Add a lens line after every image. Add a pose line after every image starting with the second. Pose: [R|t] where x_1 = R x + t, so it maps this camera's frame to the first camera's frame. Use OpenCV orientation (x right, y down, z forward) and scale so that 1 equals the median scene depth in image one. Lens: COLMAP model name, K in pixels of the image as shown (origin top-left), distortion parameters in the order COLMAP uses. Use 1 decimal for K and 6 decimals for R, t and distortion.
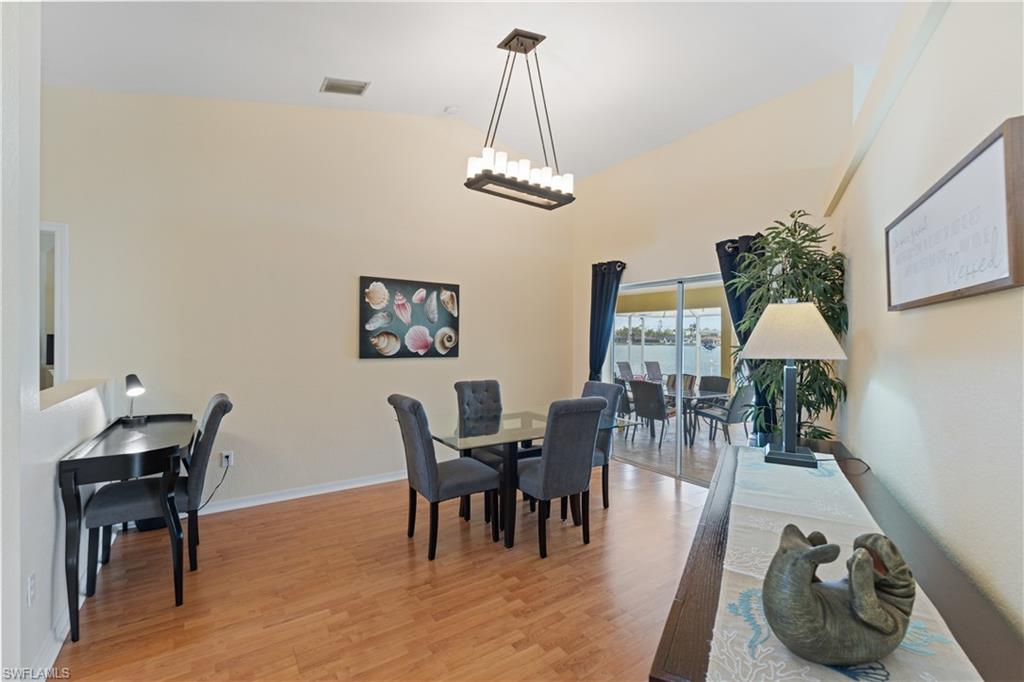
lens RADIAL K [[439.2, 0, 510.6], [0, 439.2, 339.0], [0, 0, 1]] dist [-0.001863, 0.000006]
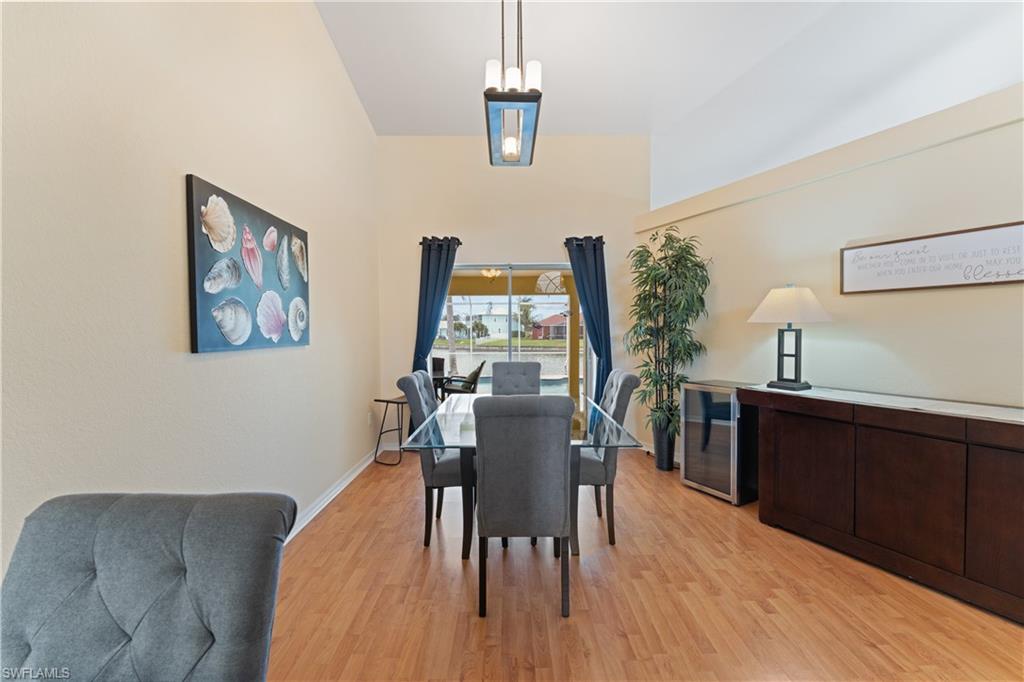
lens RADIAL K [[410.7, 0, 512.9], [0, 410.7, 335.5], [0, 0, 1]] dist [0.000487, 0.000181]
pose [[0.541522, -0.024781, 0.840321, -0.506737], [0.012100, 0.999692, 0.021683, 0.019776], [-0.840599, -0.001574, 0.541655, 0.462836]]
